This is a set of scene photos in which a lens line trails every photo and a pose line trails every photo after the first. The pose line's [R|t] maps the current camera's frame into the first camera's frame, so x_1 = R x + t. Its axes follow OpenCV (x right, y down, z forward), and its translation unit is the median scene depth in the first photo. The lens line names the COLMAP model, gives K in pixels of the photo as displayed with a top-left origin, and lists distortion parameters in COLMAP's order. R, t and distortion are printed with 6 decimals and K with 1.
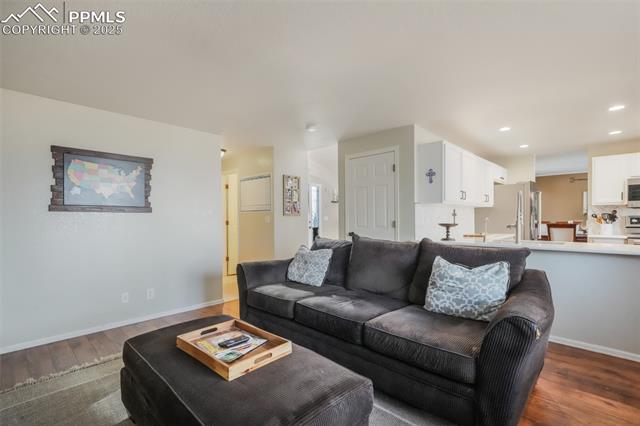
lens RADIAL K [[294.7, 0, 319.4], [0, 294.7, 216.1], [0, 0, 1]] dist [0.000959, 0.000008]
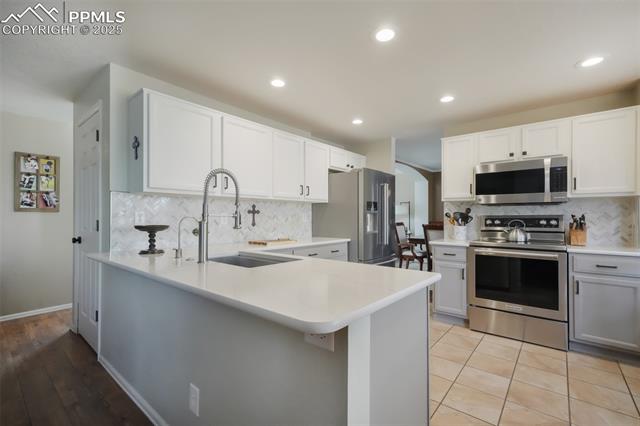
lens RADIAL K [[294.7, 0, 321.9], [0, 294.7, 214.7], [0, 0, 1]] dist [0.000959, 0.000008]
pose [[0.995829, 0.007353, 0.090940, 0.530786], [-0.007612, 0.999968, 0.002503, -0.001926], [-0.090918, -0.003185, 0.995853, 0.264382]]
